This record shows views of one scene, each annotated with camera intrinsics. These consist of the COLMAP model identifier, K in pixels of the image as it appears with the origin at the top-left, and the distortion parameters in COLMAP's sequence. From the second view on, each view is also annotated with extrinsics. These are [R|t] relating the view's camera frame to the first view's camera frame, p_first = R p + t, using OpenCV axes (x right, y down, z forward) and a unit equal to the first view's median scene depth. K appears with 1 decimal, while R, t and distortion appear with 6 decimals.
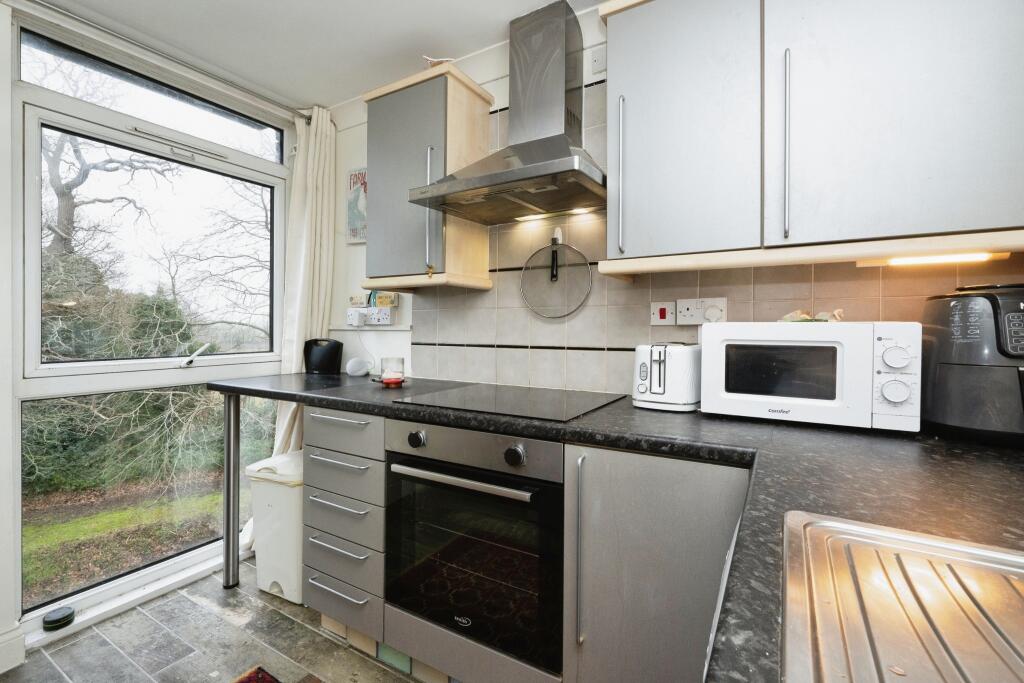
lens RADIAL K [[448.5, 0, 510.0], [0, 448.5, 326.7], [0, 0, 1]] dist [0.001255, -0.000143]
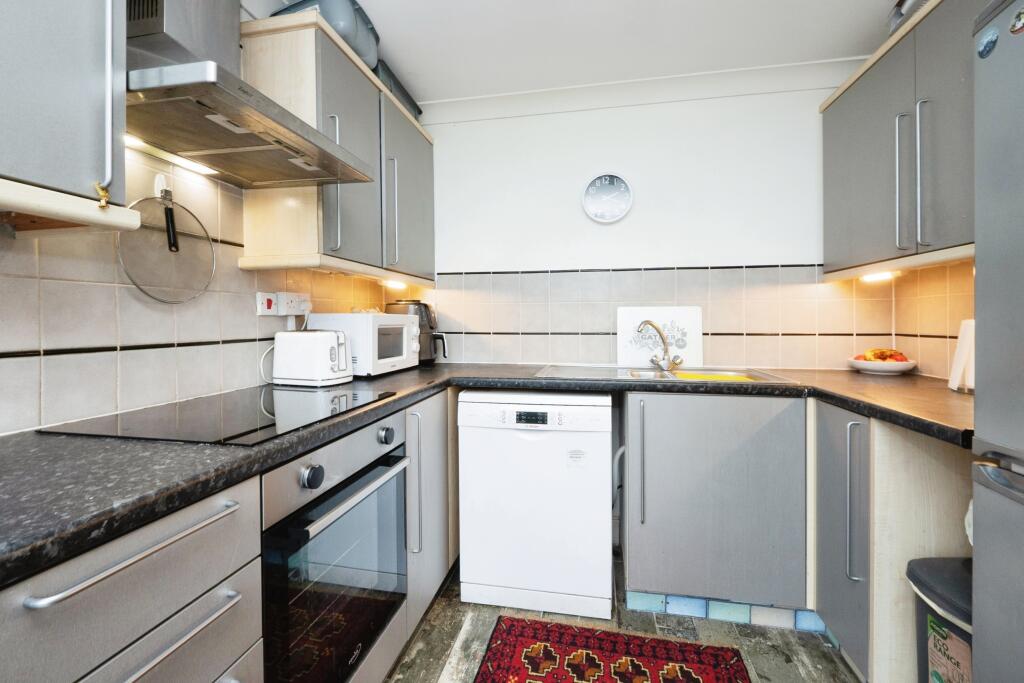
lens RADIAL K [[448.5, 0, 510.0], [0, 448.5, 326.7], [0, 0, 1]] dist [0.001255, -0.000143]
pose [[-0.332215, -0.015336, 0.943079, -0.837360], [0.001612, 0.999857, 0.016827, 0.007352], [-0.943202, 0.007111, -0.332143, 0.818588]]
